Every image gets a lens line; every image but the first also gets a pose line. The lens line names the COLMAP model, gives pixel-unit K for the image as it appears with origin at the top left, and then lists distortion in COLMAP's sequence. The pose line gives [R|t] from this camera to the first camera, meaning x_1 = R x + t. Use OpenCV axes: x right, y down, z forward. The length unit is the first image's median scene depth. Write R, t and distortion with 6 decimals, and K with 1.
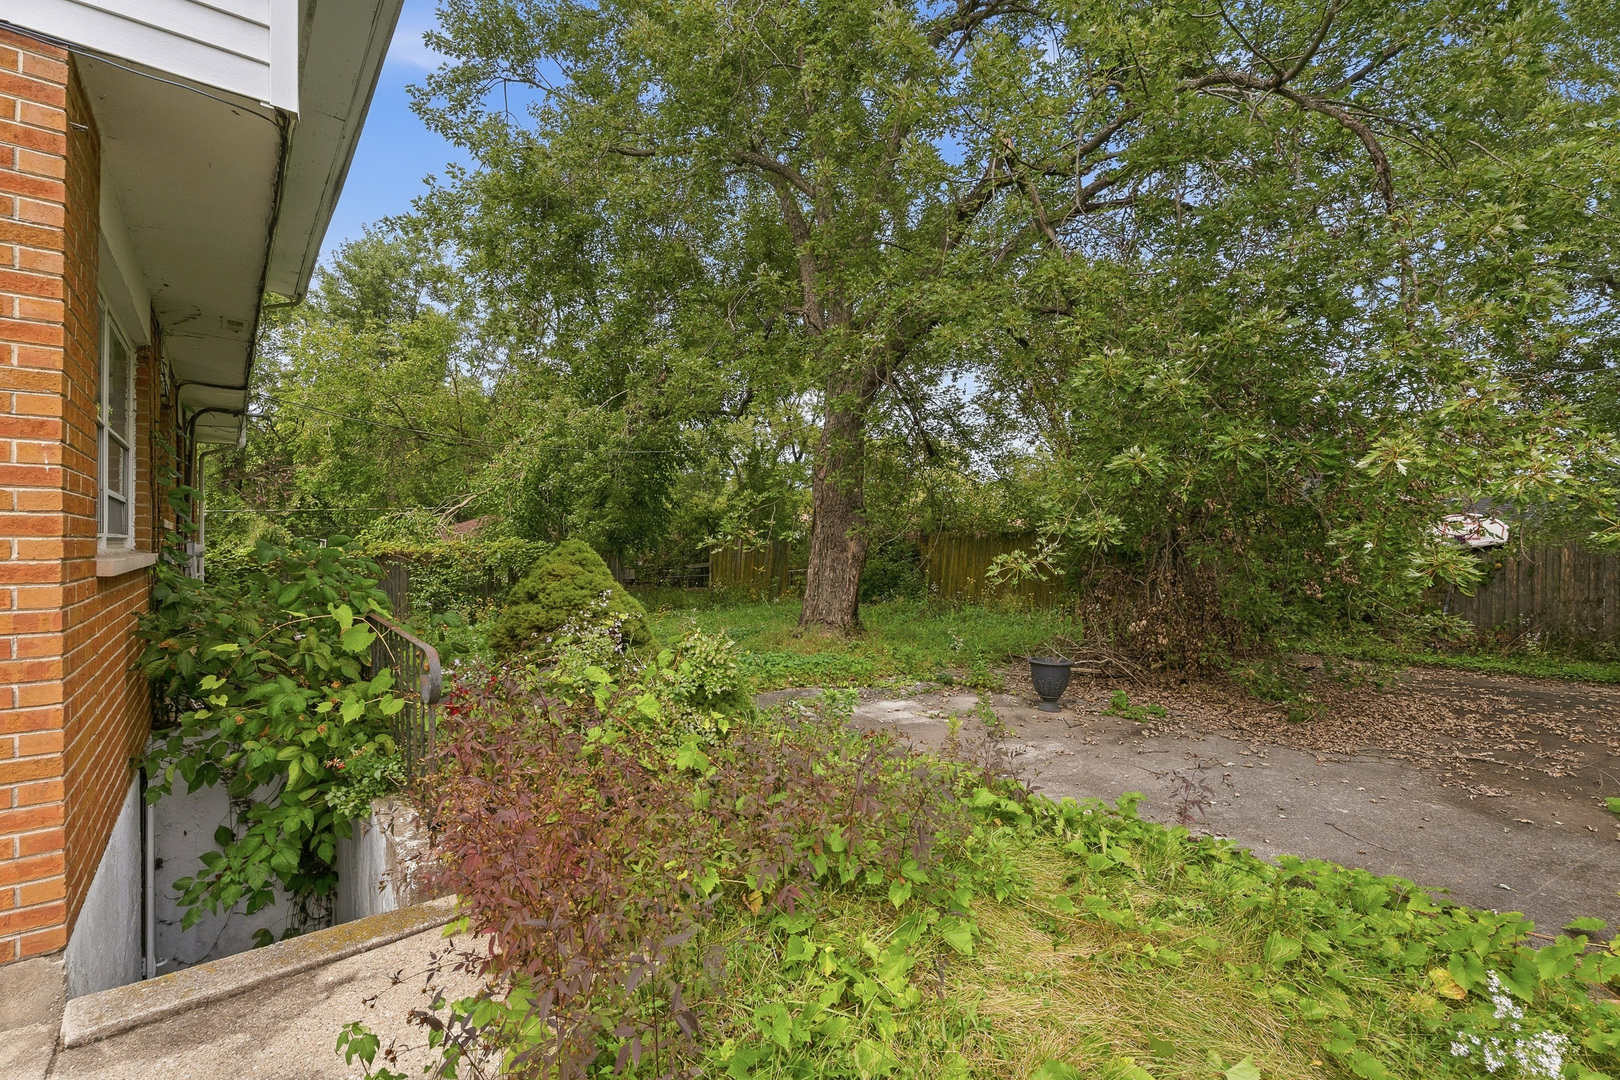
lens RADIAL K [[742.3, 0, 812.6], [0, 742.3, 543.8], [0, 0, 1]] dist [0.003229, 0.000758]
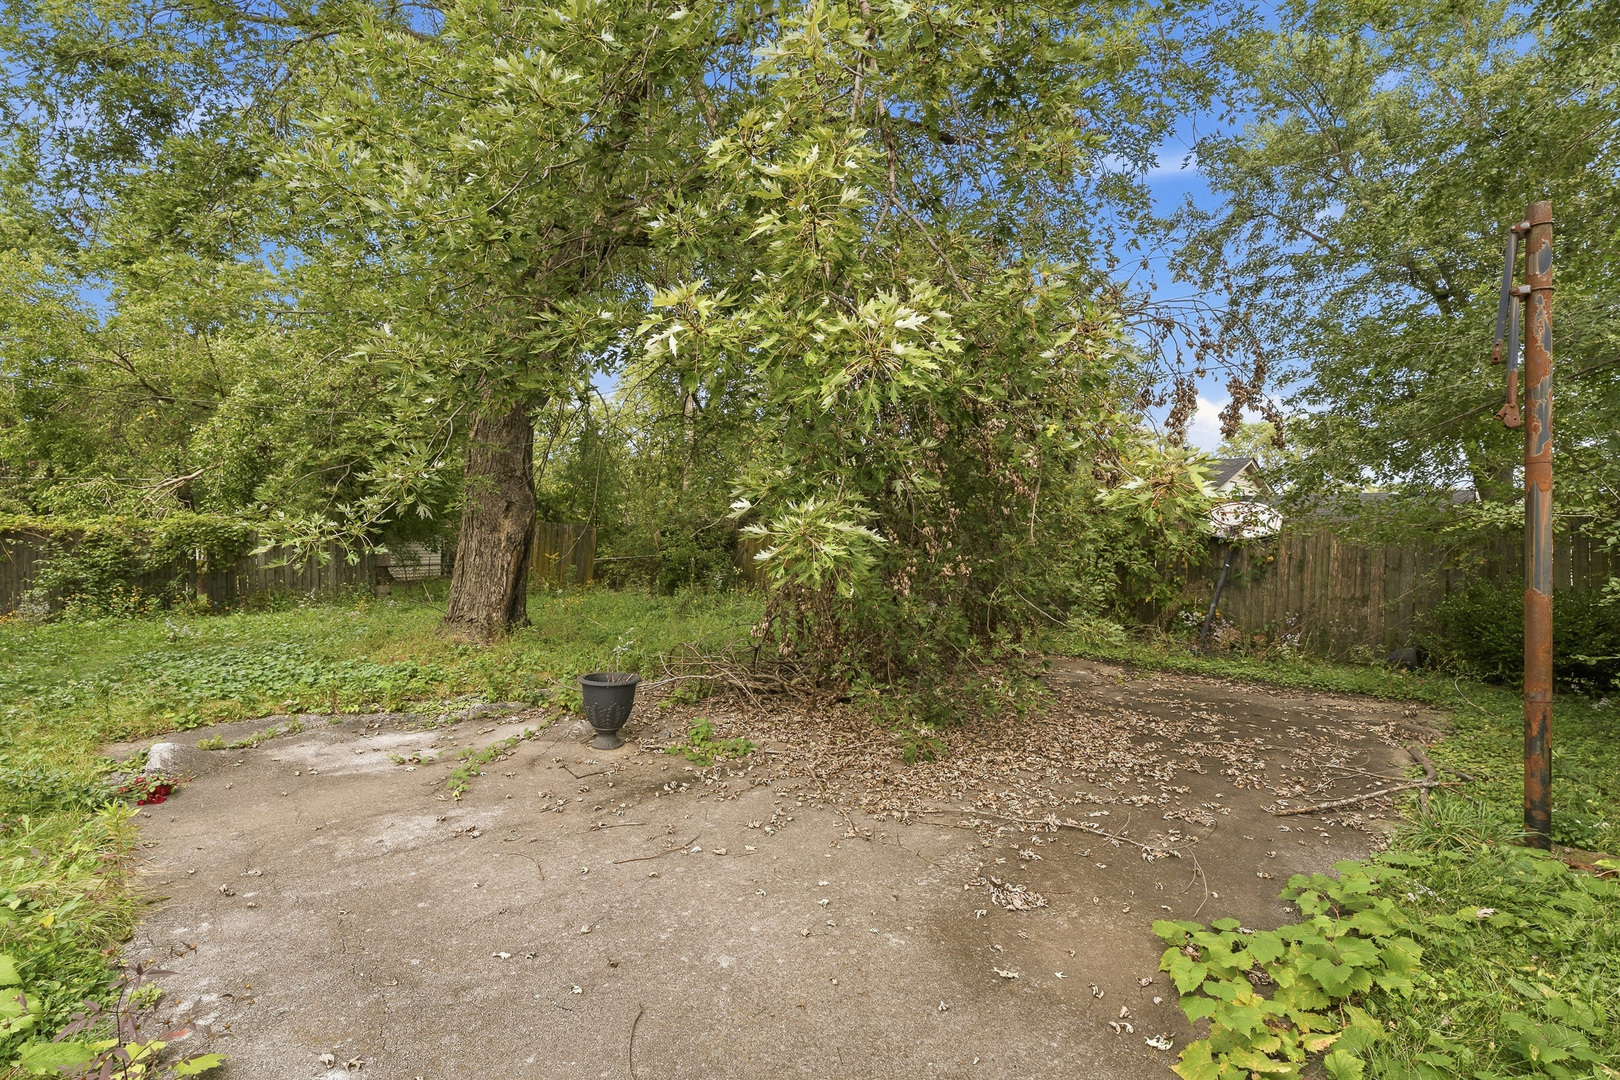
lens RADIAL K [[742.3, 0, 807.6], [0, 742.3, 538.7], [0, 0, 1]] dist [0.003229, 0.000758]
pose [[0.994087, 0.014032, 0.107679, 0.291195], [-0.014498, 0.999889, 0.003544, 0.010650], [-0.107617, -0.005084, 0.994179, 0.175206]]
